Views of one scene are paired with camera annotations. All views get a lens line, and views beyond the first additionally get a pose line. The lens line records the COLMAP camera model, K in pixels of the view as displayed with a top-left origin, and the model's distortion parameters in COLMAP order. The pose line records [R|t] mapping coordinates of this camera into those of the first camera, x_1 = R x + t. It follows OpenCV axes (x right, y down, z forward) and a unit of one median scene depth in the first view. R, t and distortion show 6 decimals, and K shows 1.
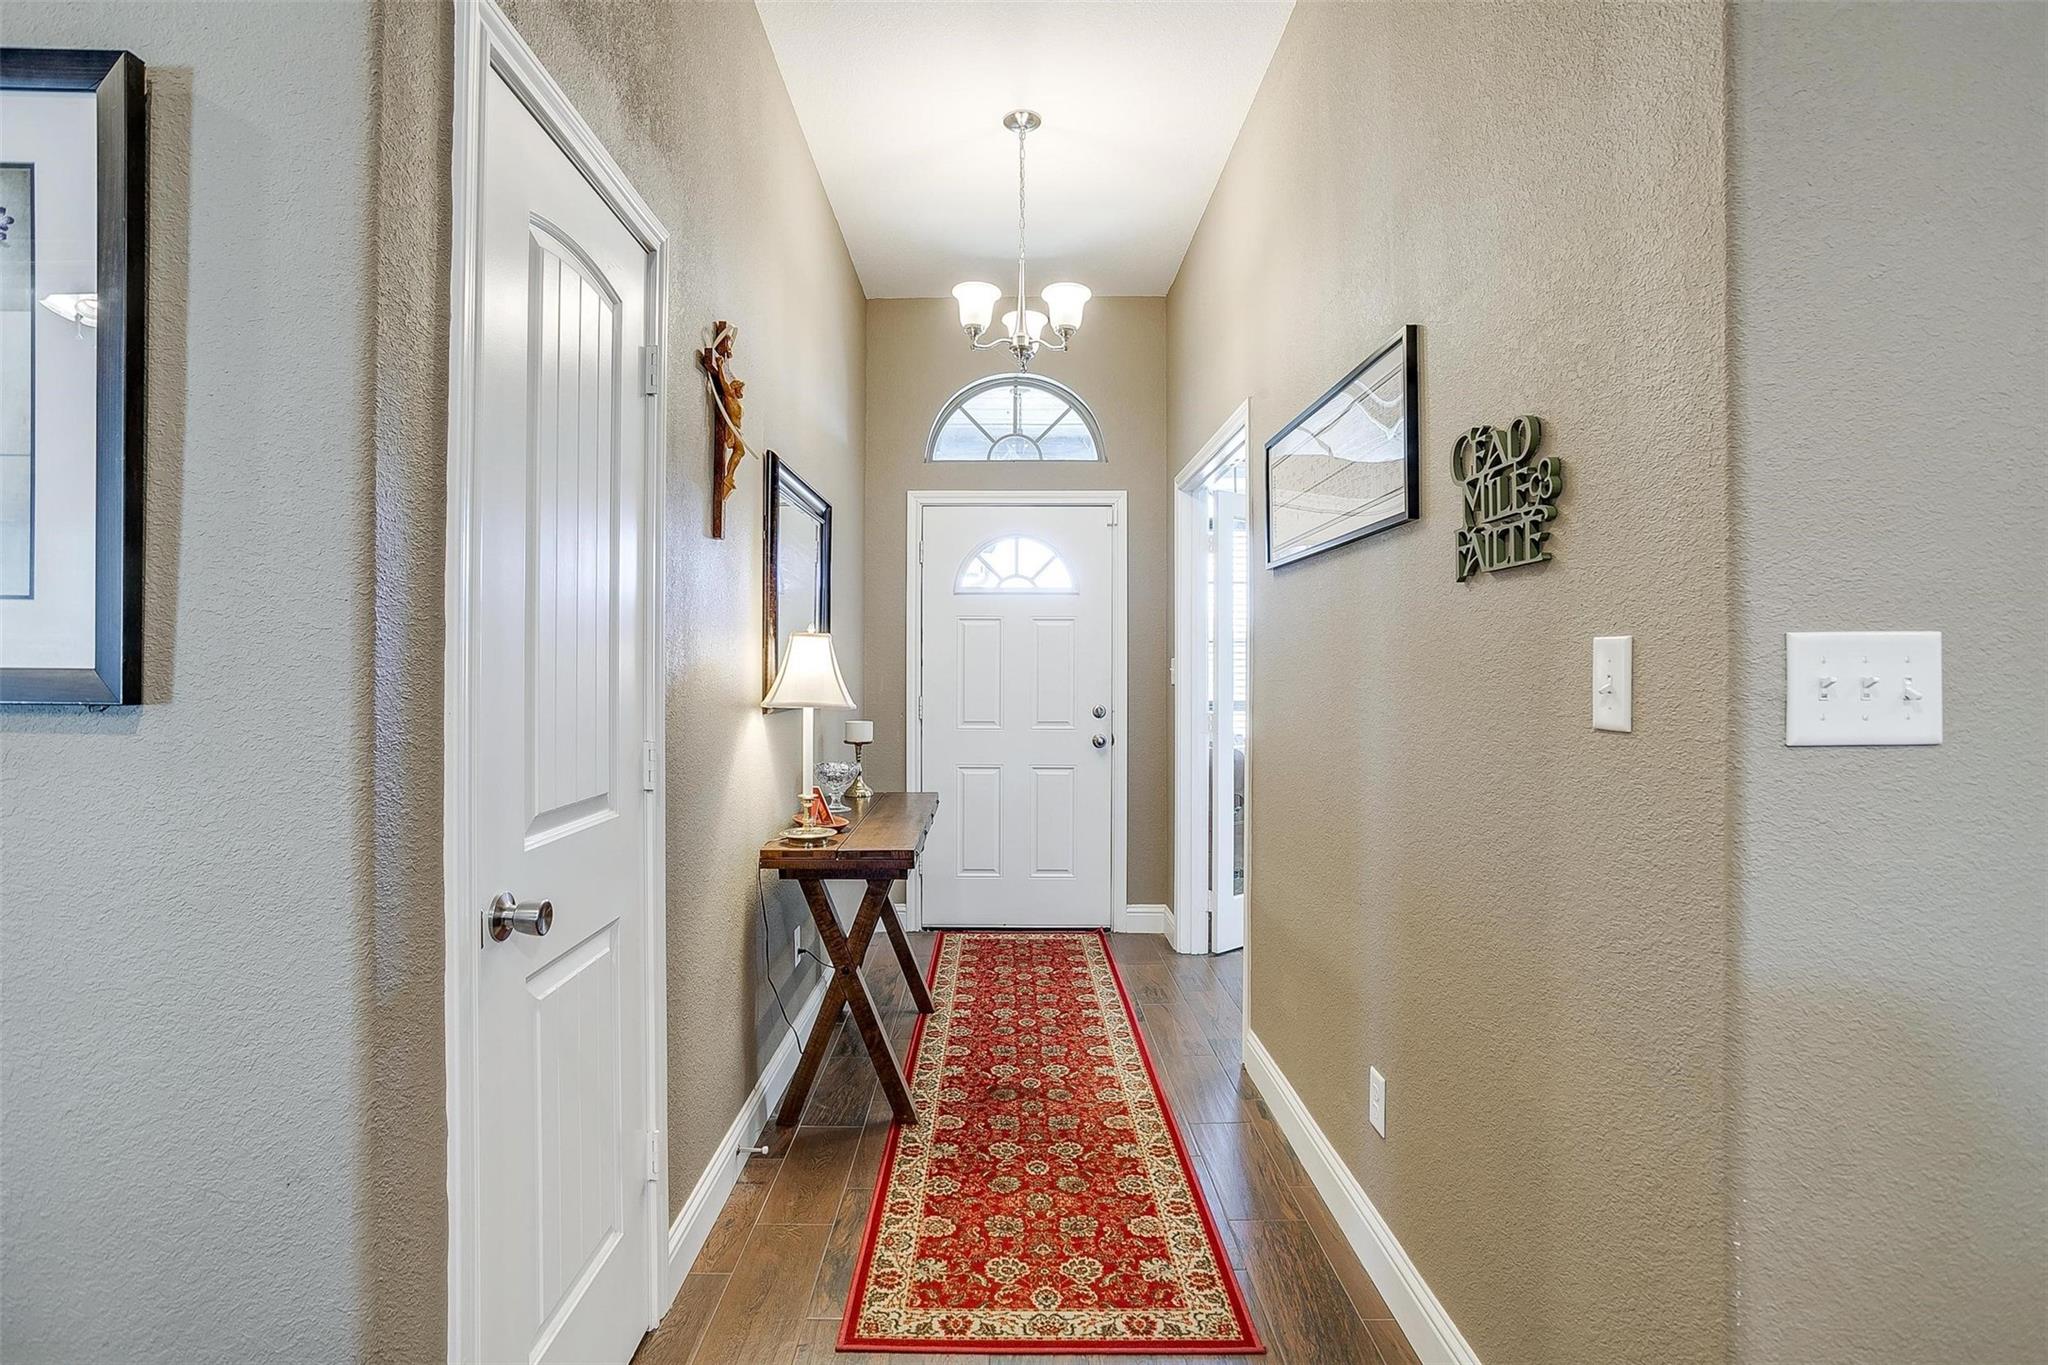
lens RADIAL K [[1009.7, 0, 1027.0], [0, 1009.7, 657.7], [0, 0, 1]] dist [-0.064890, 0.040756]
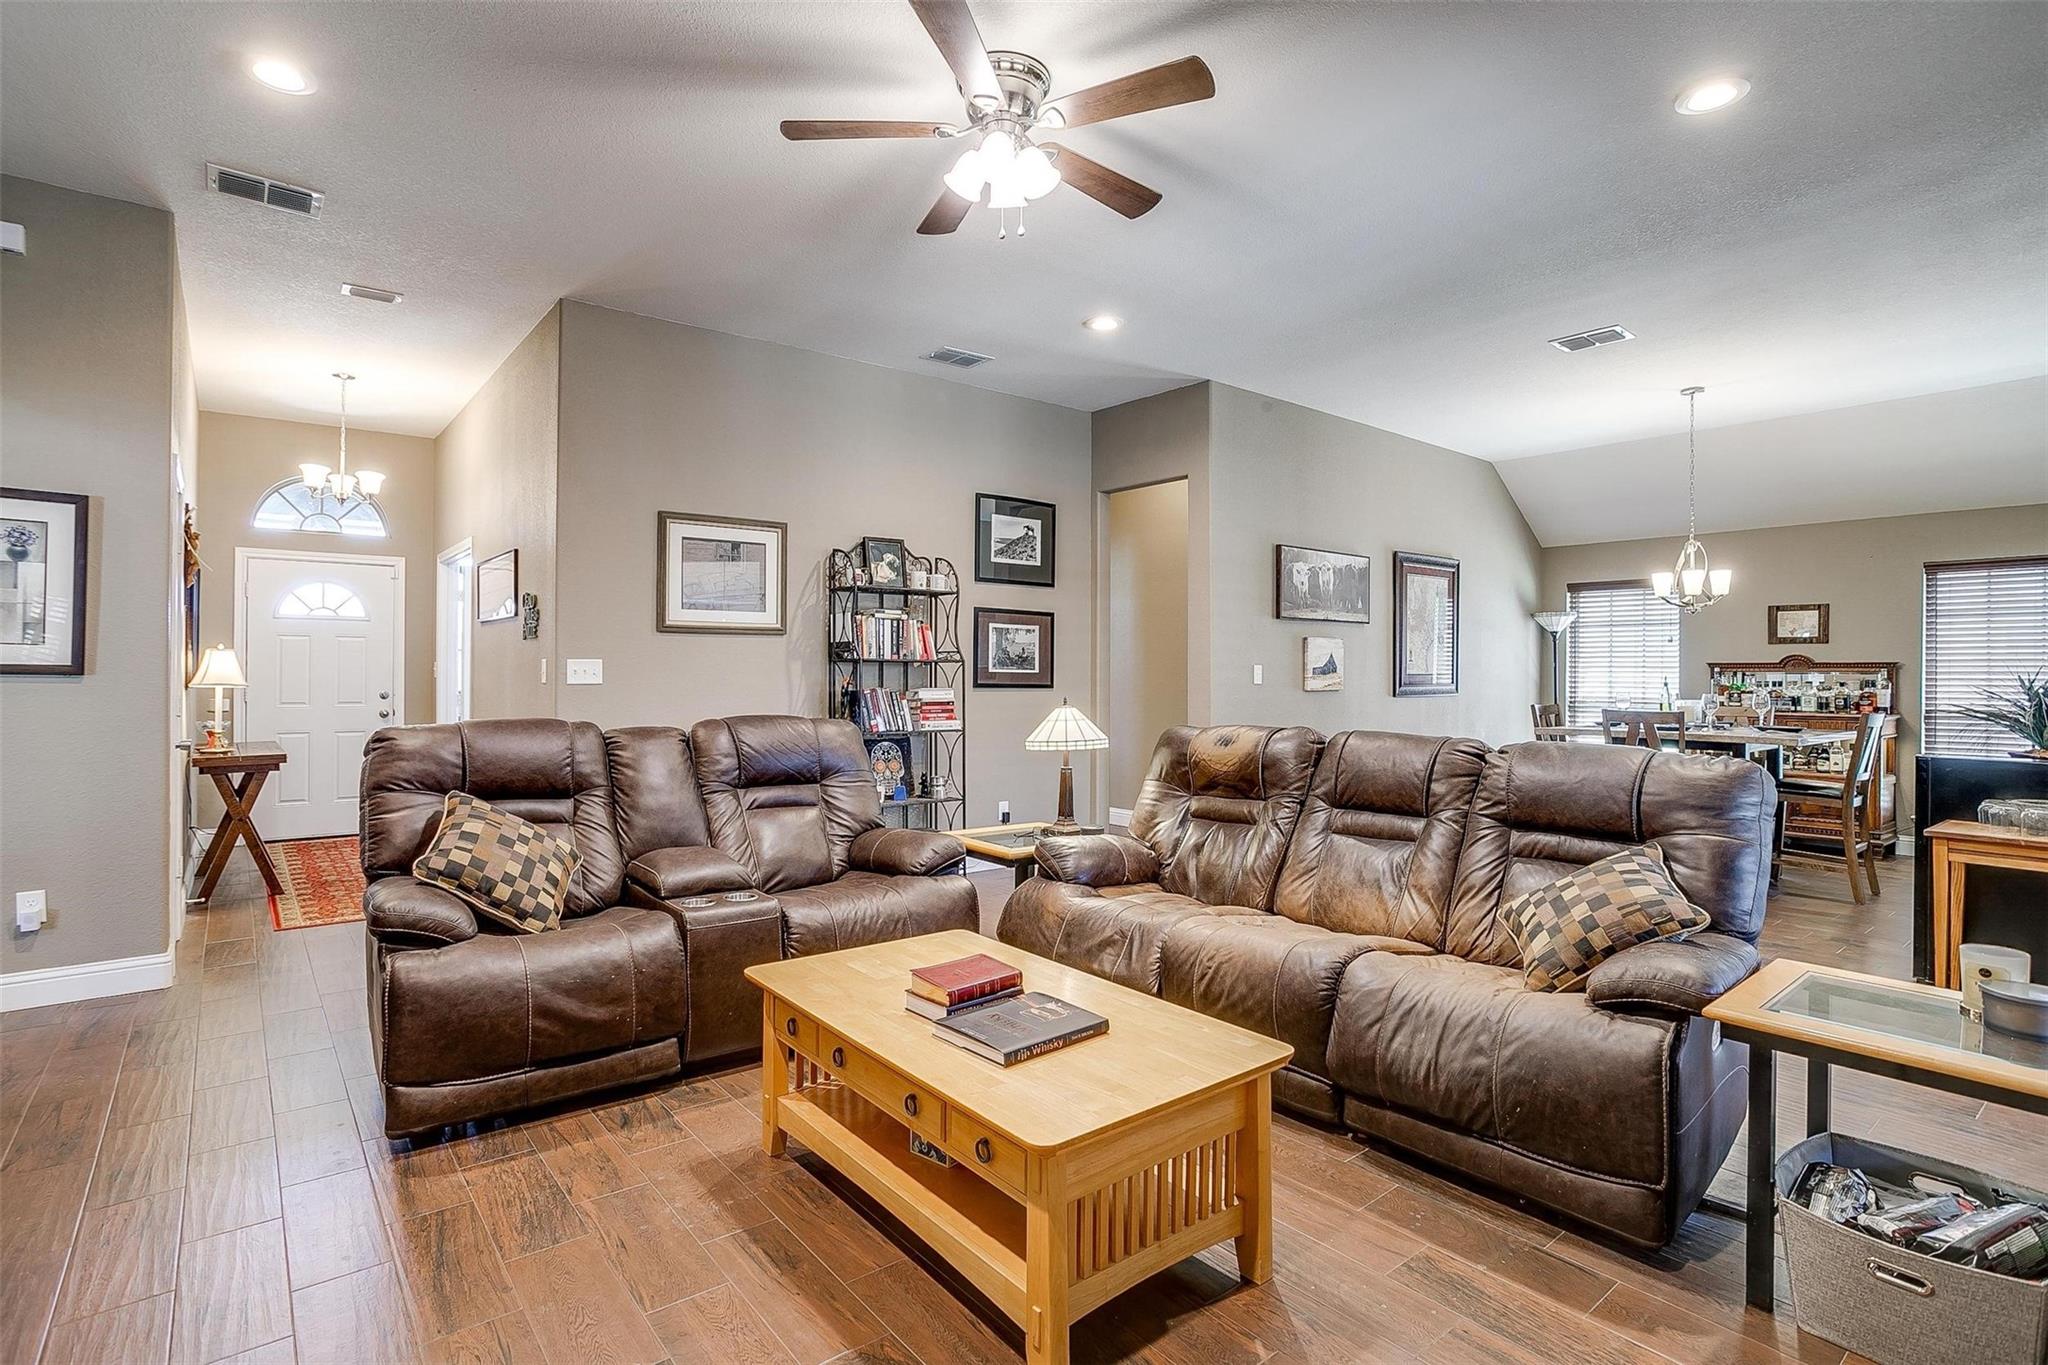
lens RADIAL K [[1009.7, 0, 1027.0], [0, 1009.7, 657.7], [0, 0, 1]] dist [-0.064890, 0.040756]
pose [[0.792025, 0.005875, 0.610460, -0.117673], [-0.004685, 0.999983, -0.003546, -0.005800], [-0.610470, -0.000051, 0.792039, -1.280084]]
